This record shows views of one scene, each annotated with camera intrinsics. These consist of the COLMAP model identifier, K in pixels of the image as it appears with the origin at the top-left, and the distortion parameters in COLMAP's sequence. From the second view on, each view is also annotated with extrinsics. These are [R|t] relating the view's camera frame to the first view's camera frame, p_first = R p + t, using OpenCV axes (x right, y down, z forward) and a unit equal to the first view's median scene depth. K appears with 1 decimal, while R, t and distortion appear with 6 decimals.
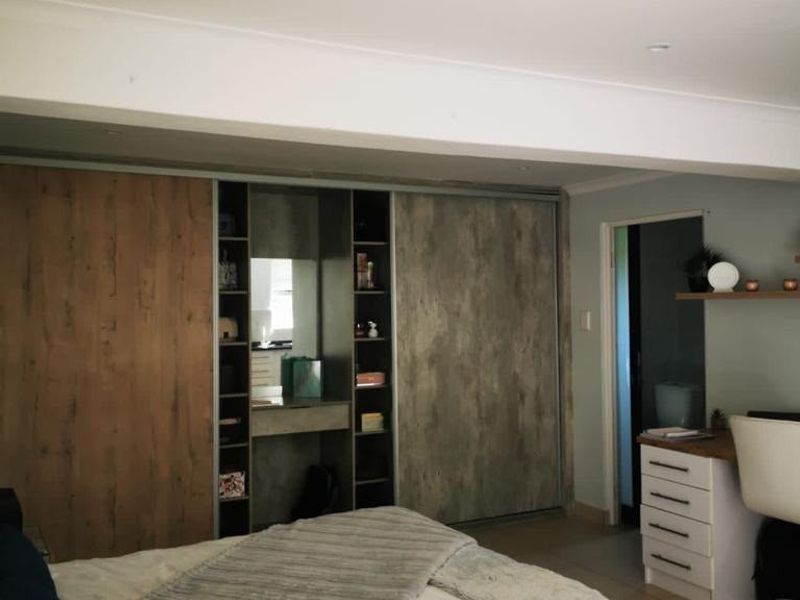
lens RADIAL K [[827.1, 0, 392.0], [0, 827.1, 300.7], [0, 0, 1]] dist [0.043970, 0.000000]
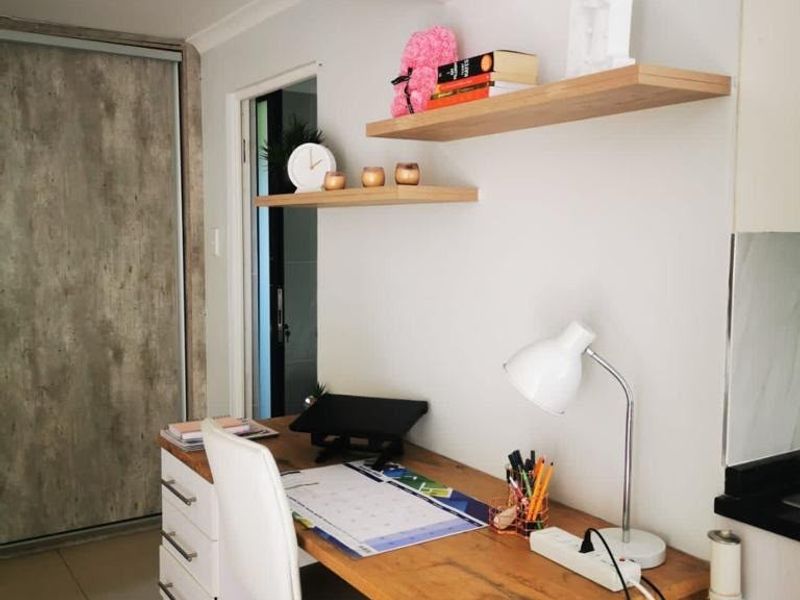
lens RADIAL K [[827.1, 0, 379.2], [0, 827.1, 294.1], [0, 0, 1]] dist [0.043970, 0.000000]
pose [[0.996427, 0.004021, 0.084358, 0.309989], [-0.011230, 0.996304, 0.085155, 0.007672], [-0.083704, -0.085798, 0.992790, 0.313996]]
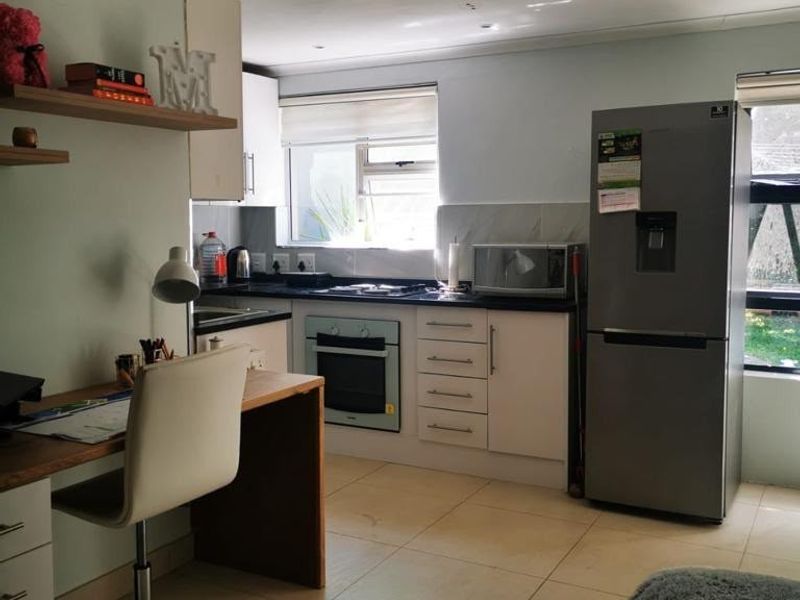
lens RADIAL K [[827.1, 0, 400.4], [0, 827.1, 303.6], [0, 0, 1]] dist [0.043970, 0.000000]
pose [[-0.570846, -0.068378, 0.818205, -0.090229], [0.008510, 0.995980, 0.089172, 0.031220], [-0.821013, 0.057866, -0.567970, 0.772738]]
